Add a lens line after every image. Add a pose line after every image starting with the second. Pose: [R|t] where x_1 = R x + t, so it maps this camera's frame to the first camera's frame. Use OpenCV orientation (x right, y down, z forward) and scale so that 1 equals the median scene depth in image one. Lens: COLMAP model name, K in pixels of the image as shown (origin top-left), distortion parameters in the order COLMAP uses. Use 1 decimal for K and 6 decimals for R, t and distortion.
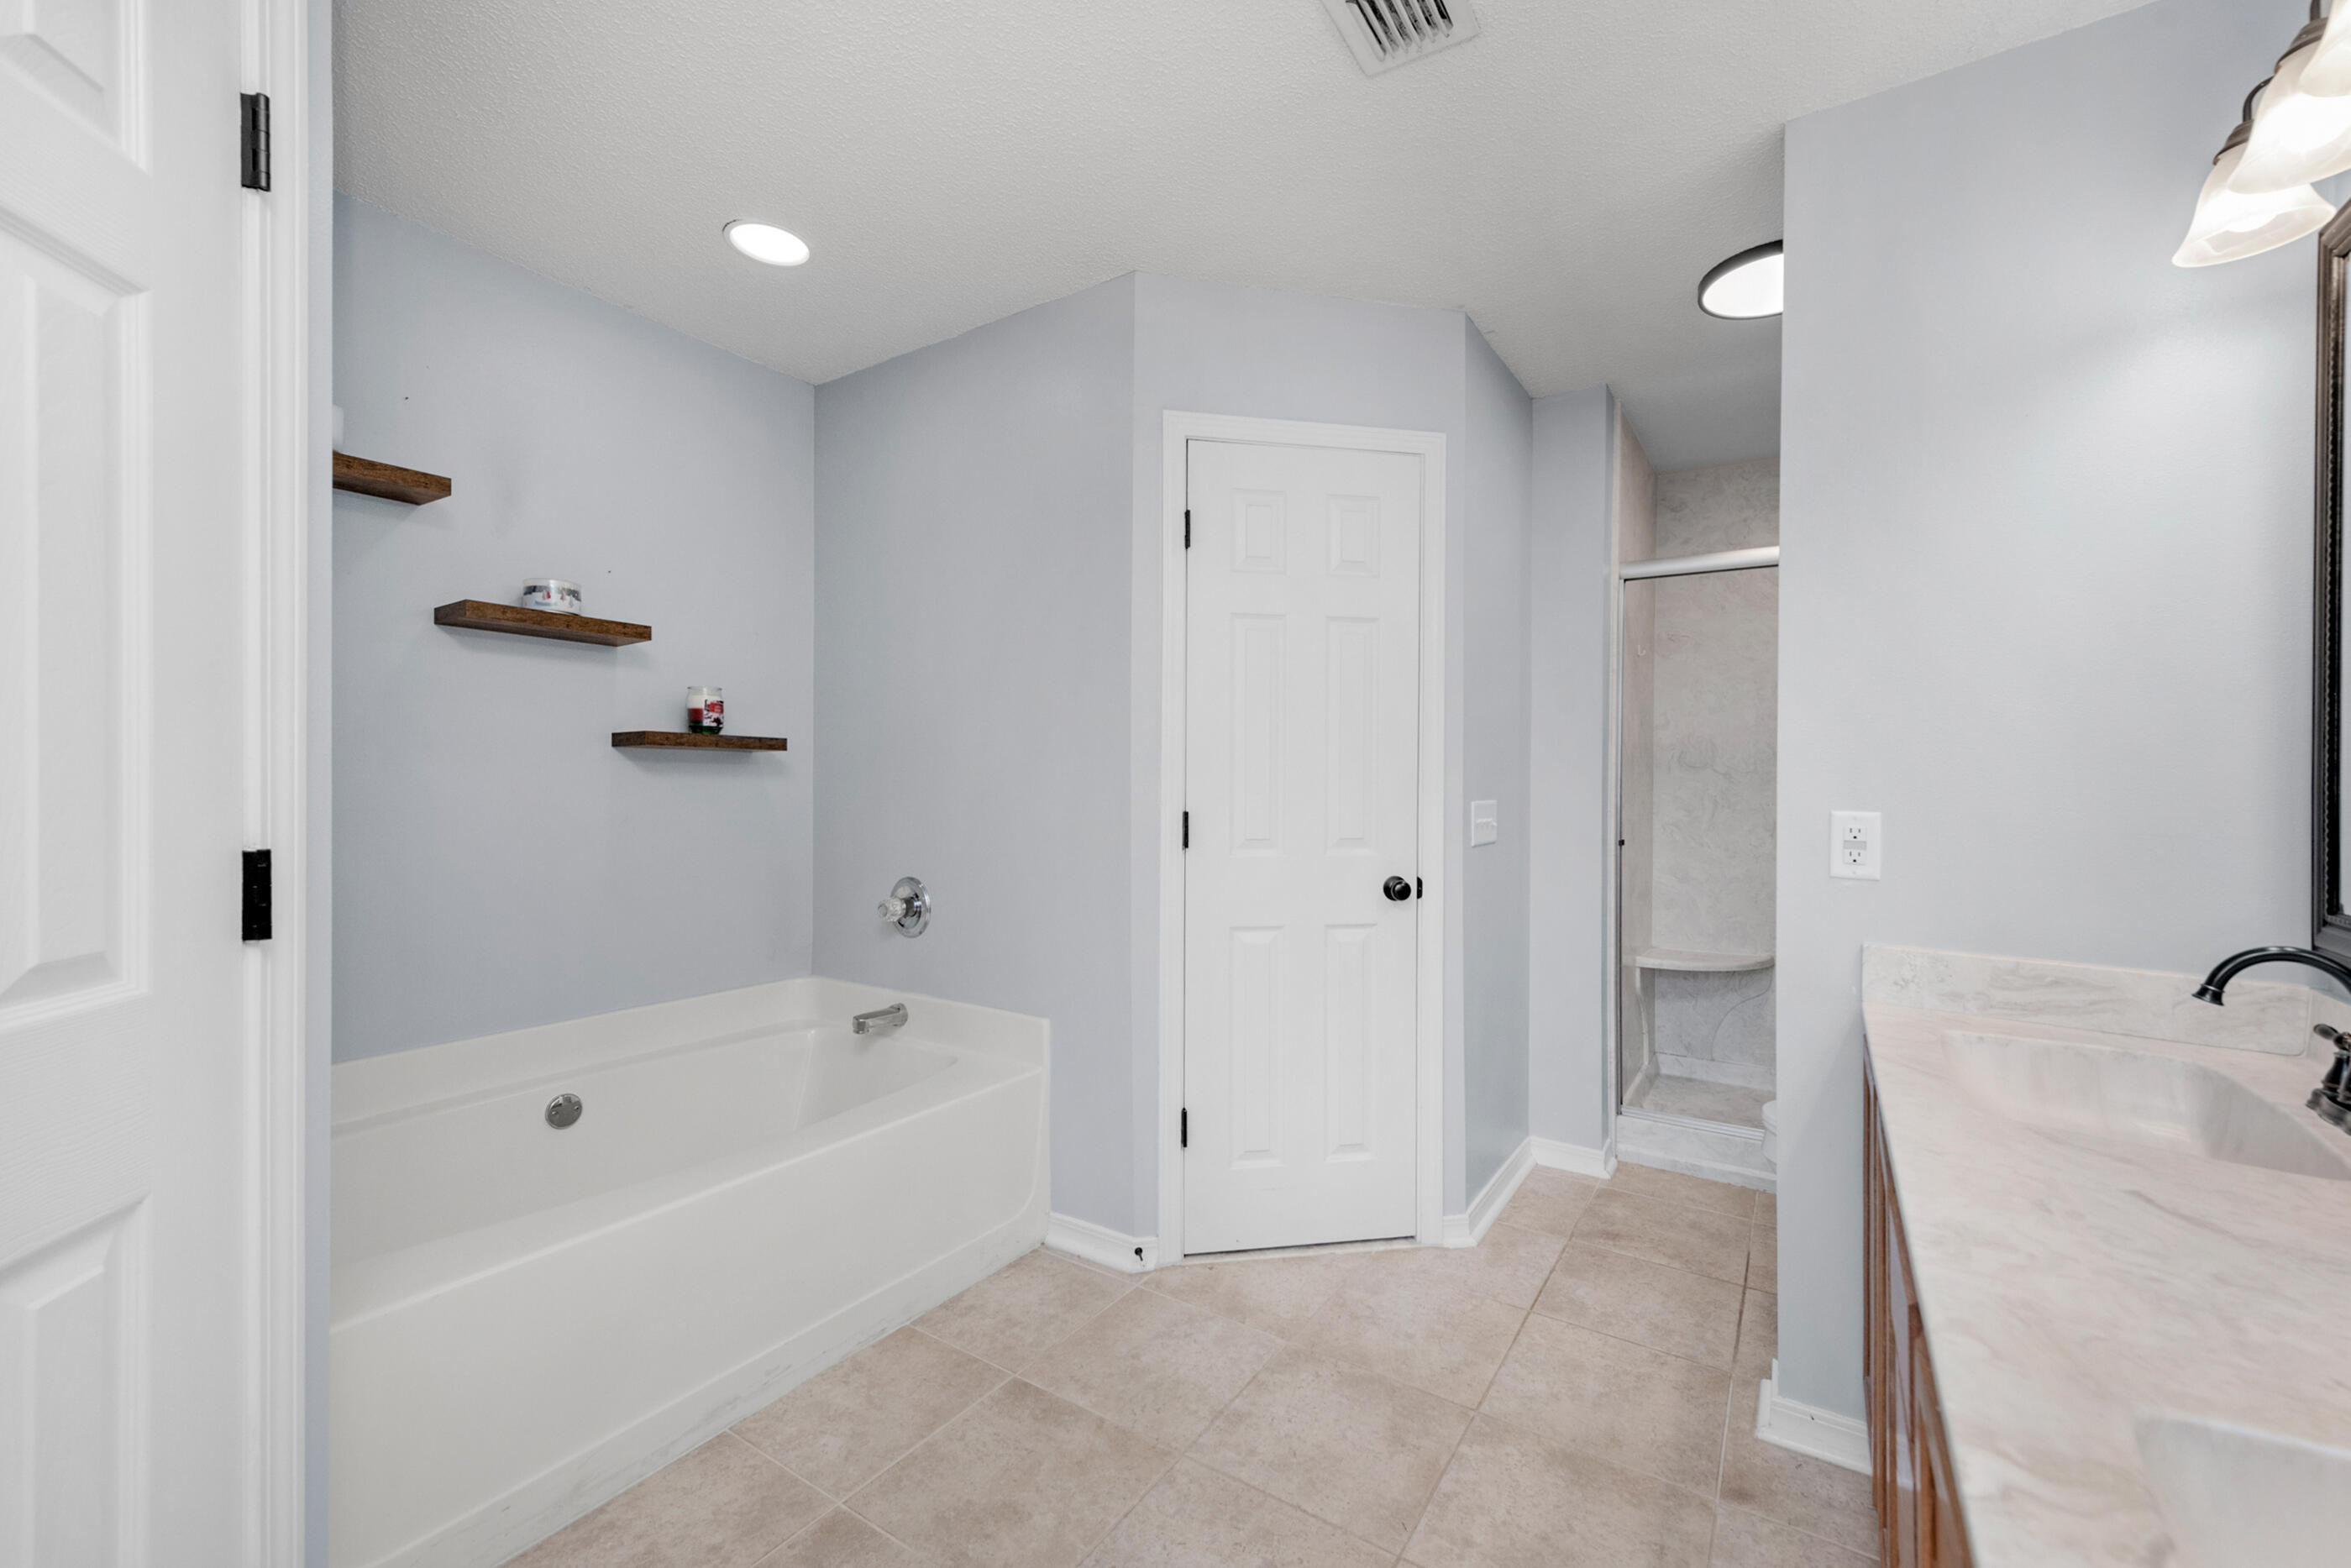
lens RADIAL K [[952.0, 0, 1231.1], [0, 952.0, 779.3], [0, 0, 1]] dist [0.009265, -0.003417]
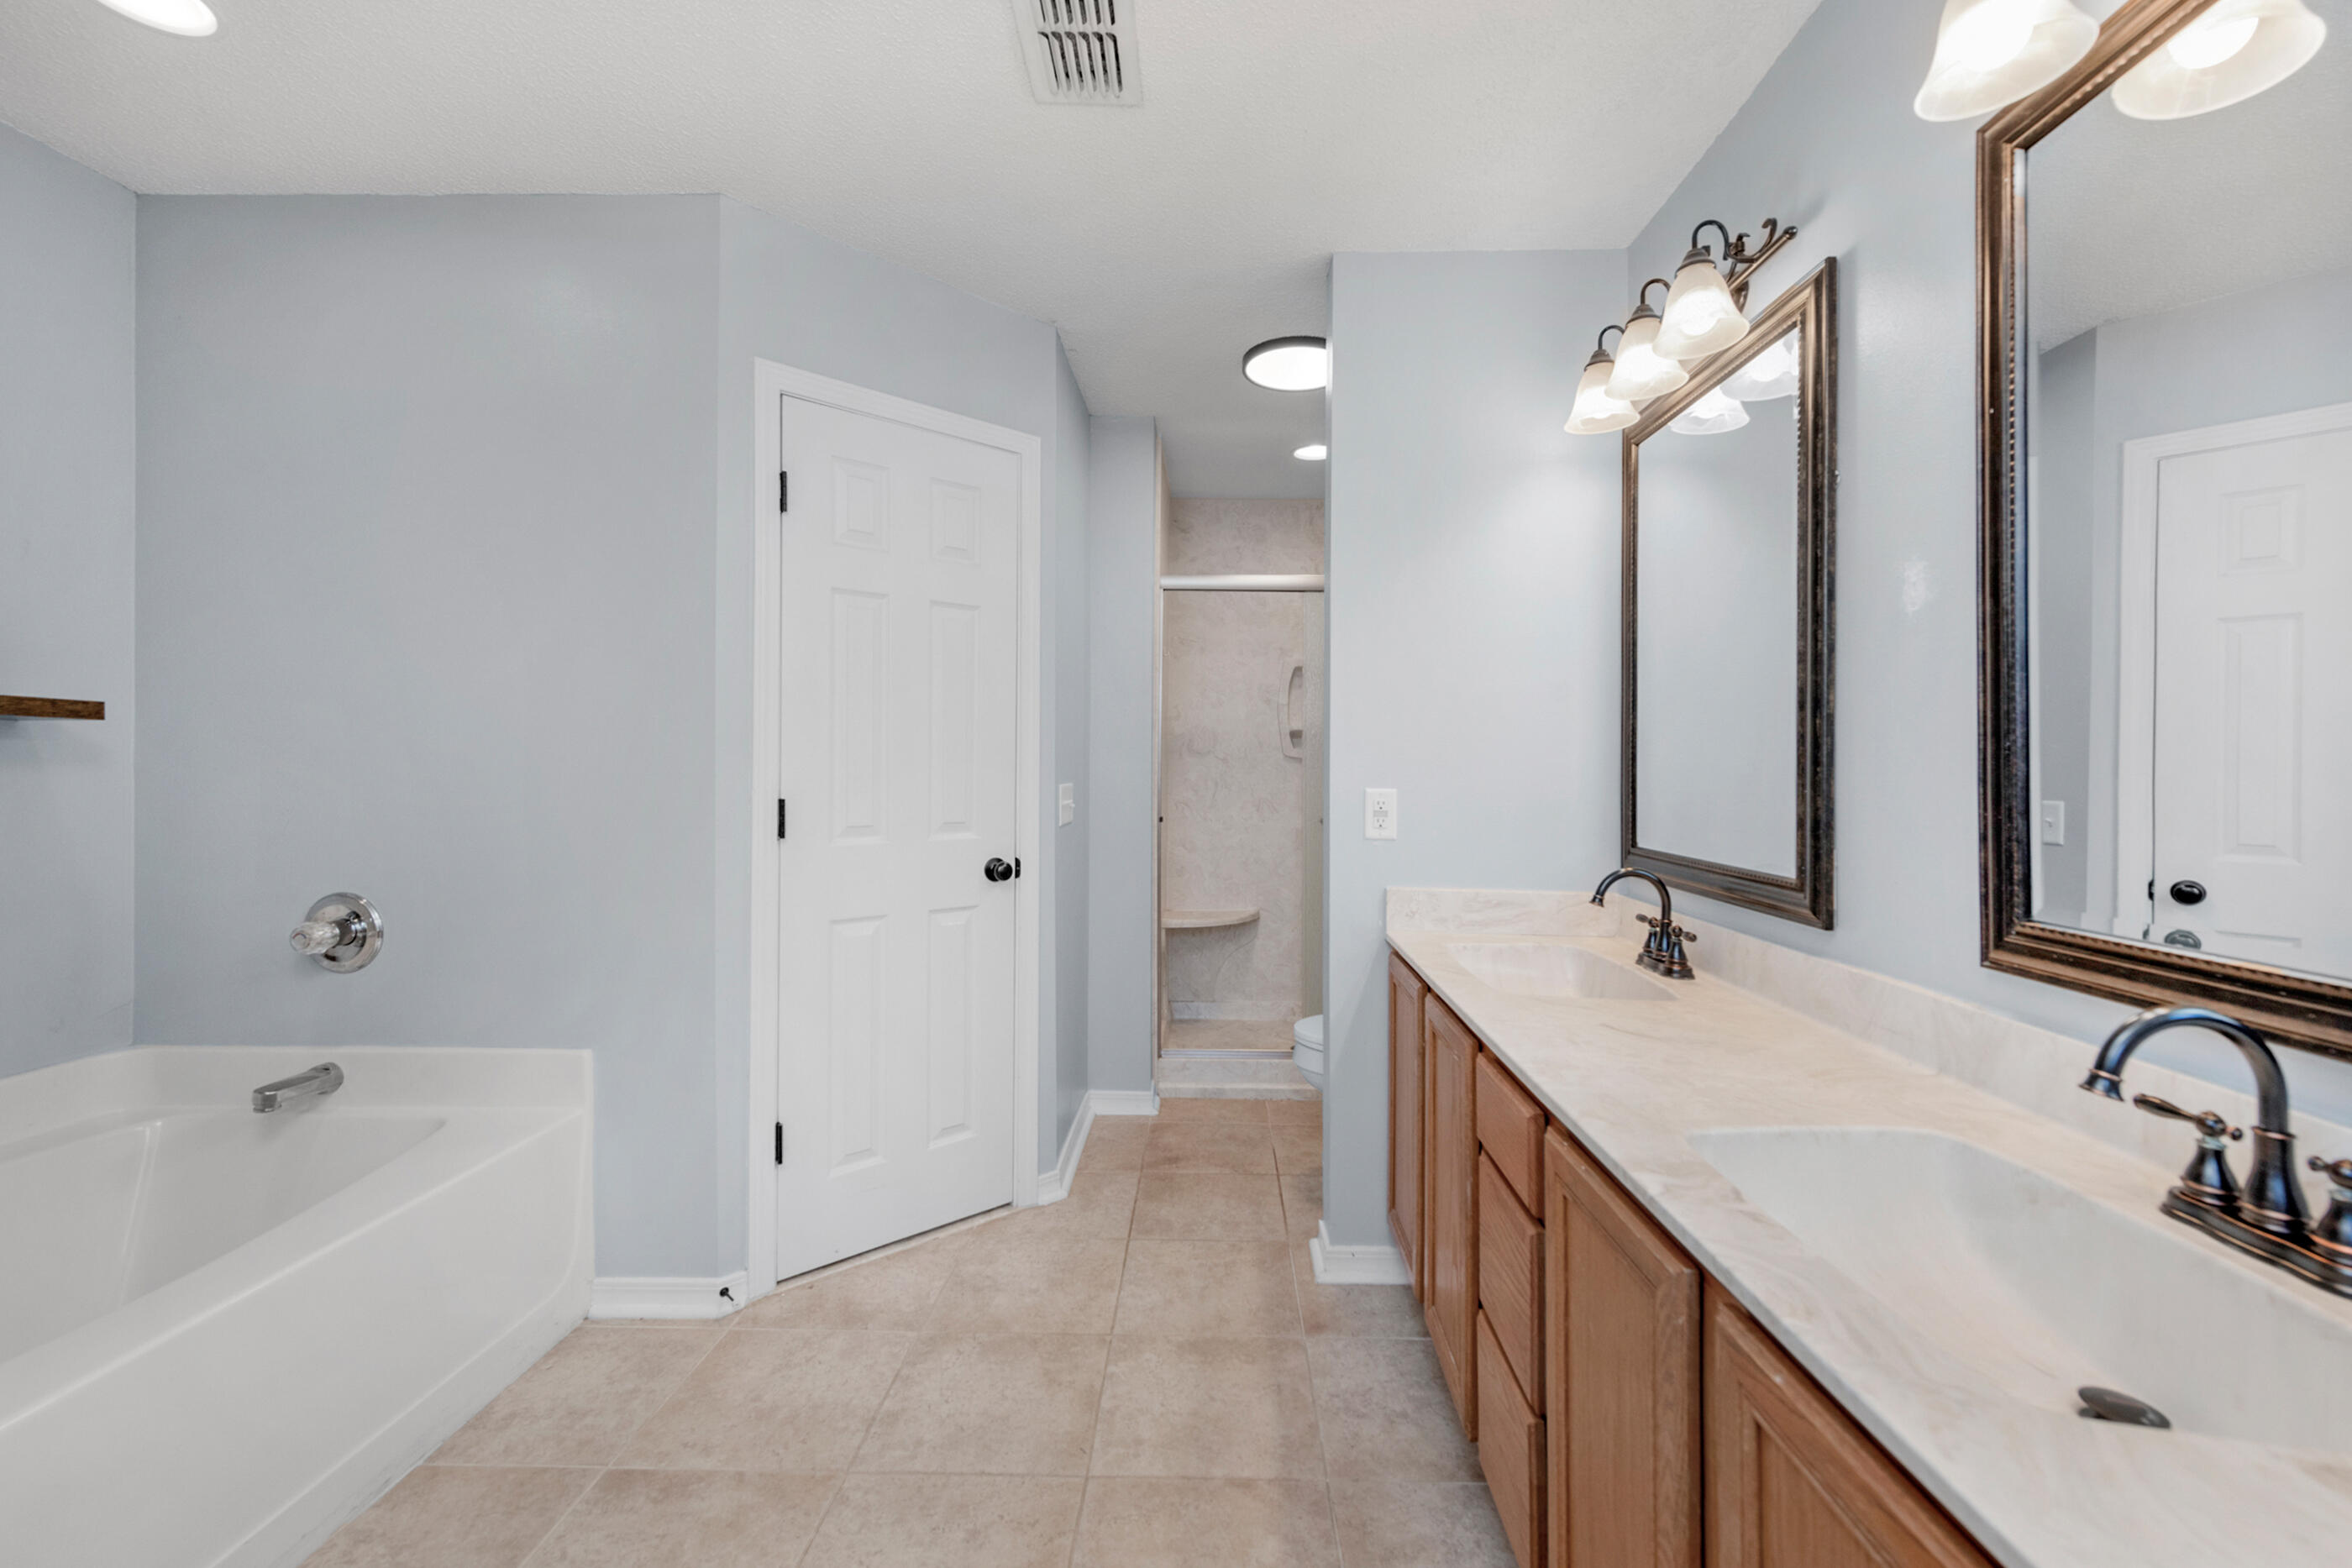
lens RADIAL K [[952.4, 0, 1211.8], [0, 952.4, 761.8], [0, 0, 1]] dist [0.009265, -0.003417]
pose [[0.849498, 0.002758, 0.527584, -0.200299], [-0.001984, 0.999996, -0.002034, -0.000534], [-0.527587, 0.000681, 0.849501, -0.002437]]
